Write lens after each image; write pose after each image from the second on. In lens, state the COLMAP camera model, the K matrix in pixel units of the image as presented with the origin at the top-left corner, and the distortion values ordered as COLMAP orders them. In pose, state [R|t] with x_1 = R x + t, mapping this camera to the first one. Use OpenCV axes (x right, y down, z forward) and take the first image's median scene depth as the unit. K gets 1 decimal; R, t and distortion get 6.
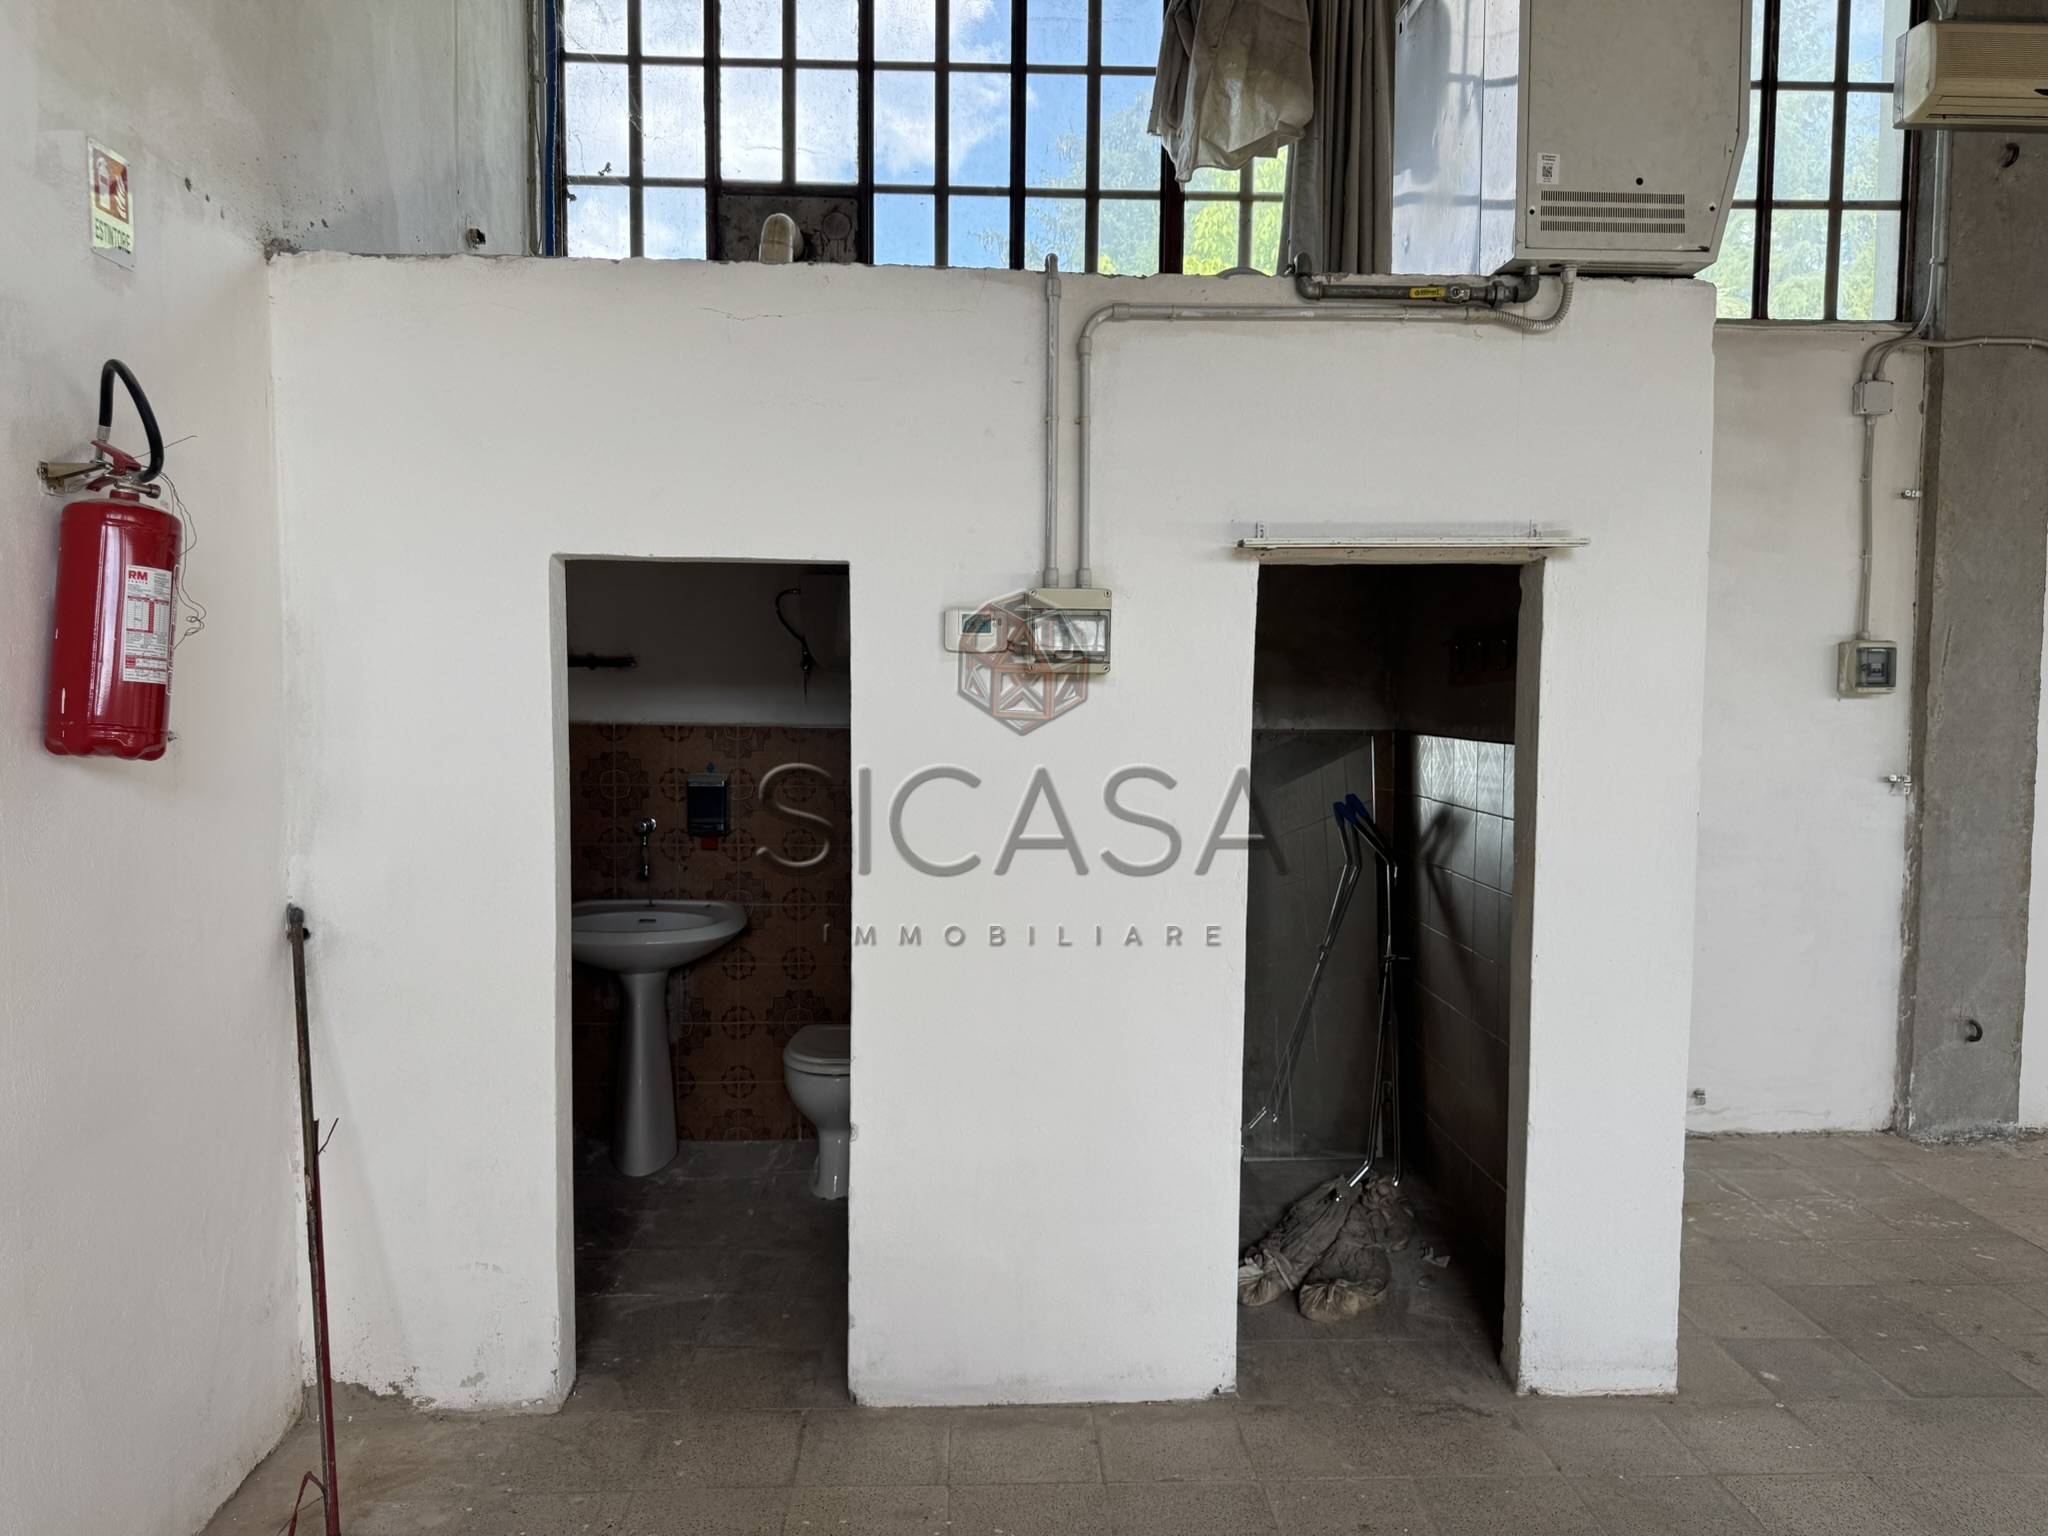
lens RADIAL K [[1564.3, 0, 1024.0], [0, 1564.3, 768.0], [0, 0, 1]] dist [0.048430, -0.007801]
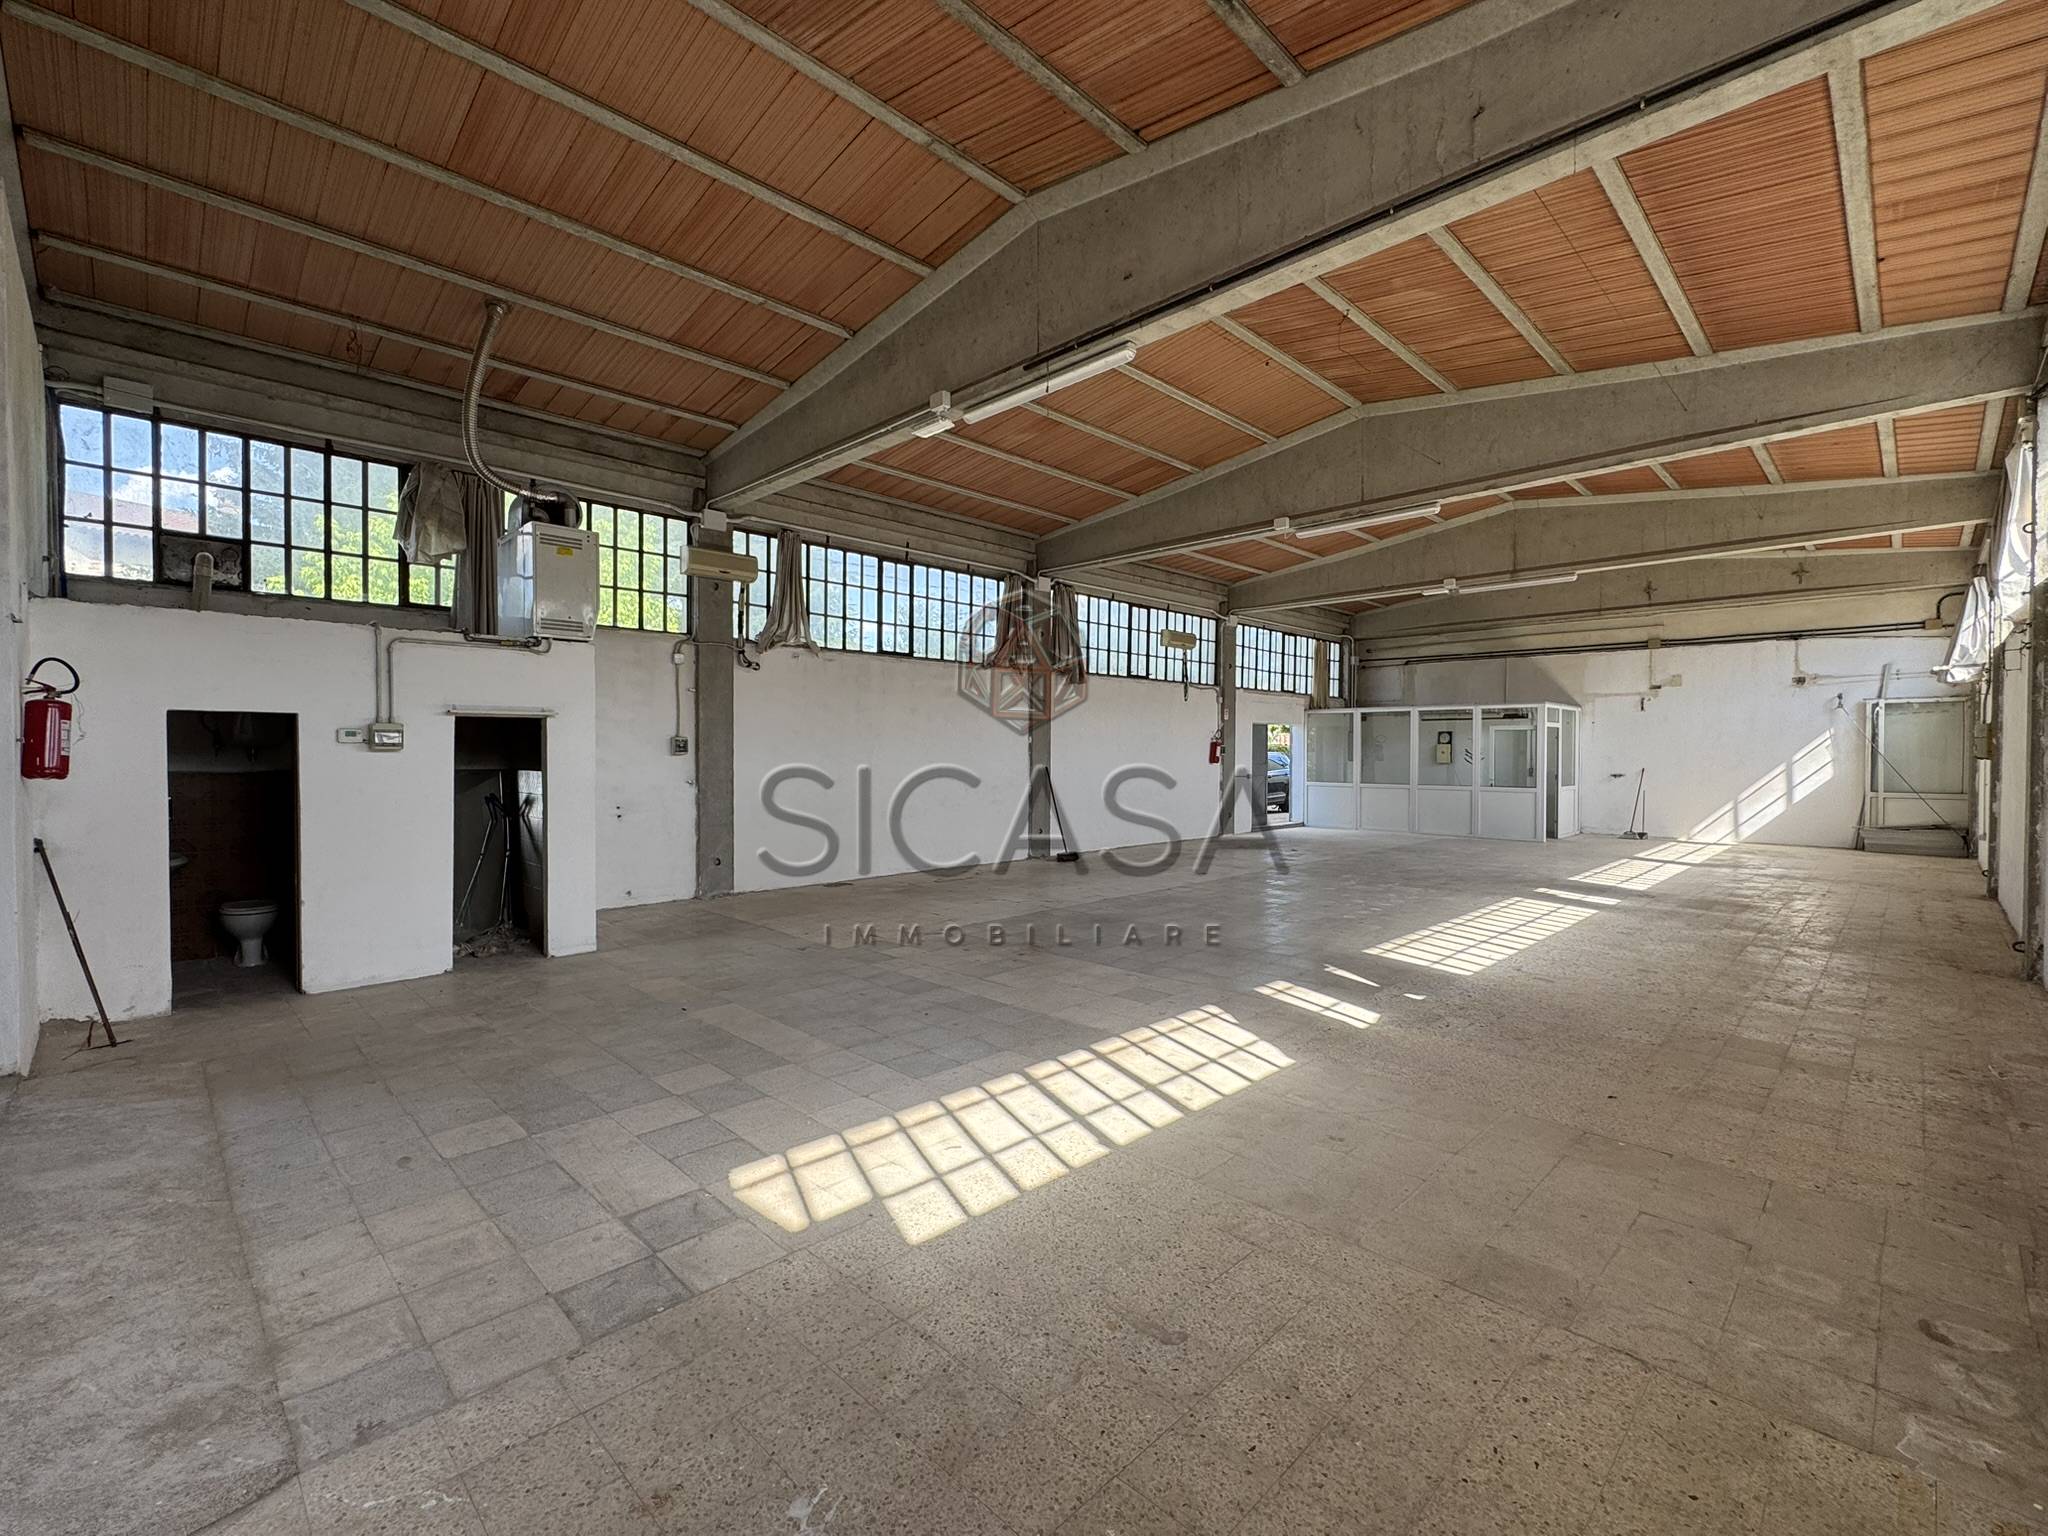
lens RADIAL K [[899.6, 0, 1024.0], [0, 899.6, 768.0], [0, 0, 1]] dist [-0.005201, -0.001507]
pose [[0.742632, -0.018740, 0.669438, -0.139115], [0.040692, 0.999024, -0.017175, 0.037171], [-0.668463, 0.039996, 0.742670, -0.738401]]
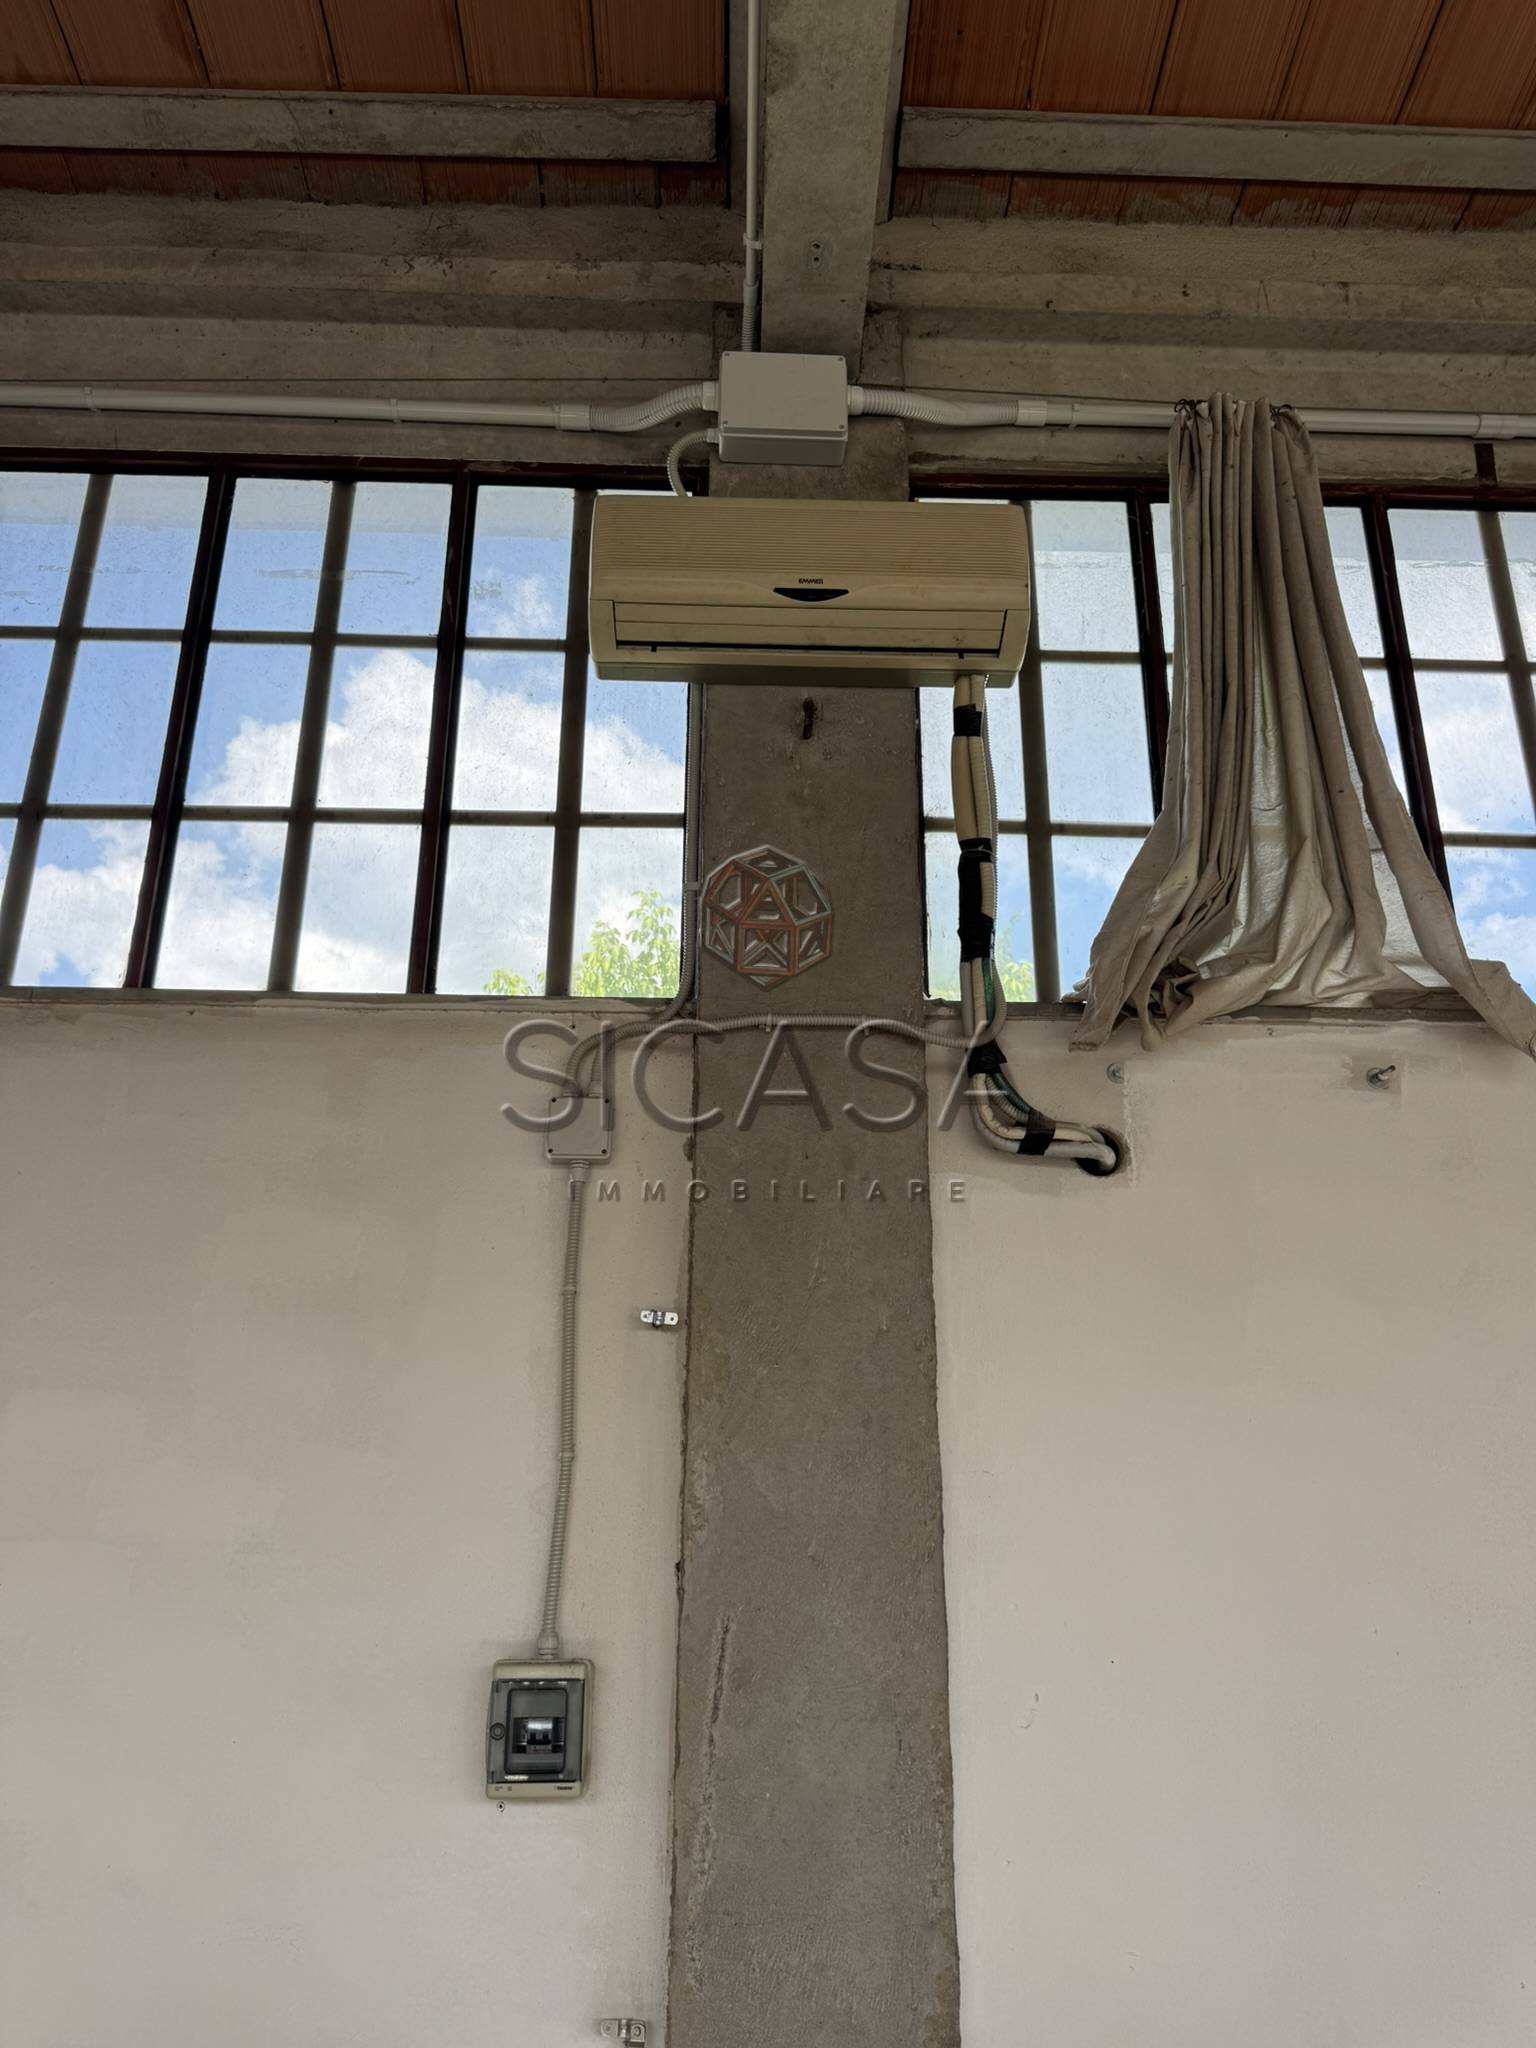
lens RADIAL K [[1410.6, 0, 768.0], [0, 1410.6, 1024.0], [0, 0, 1]] dist [0.058786, -0.092561]
pose [[0.999739, -0.009553, -0.020736, 0.610989], [0.000479, 0.916818, -0.399304, -0.084610], [0.022826, 0.399190, 0.916584, 0.583938]]
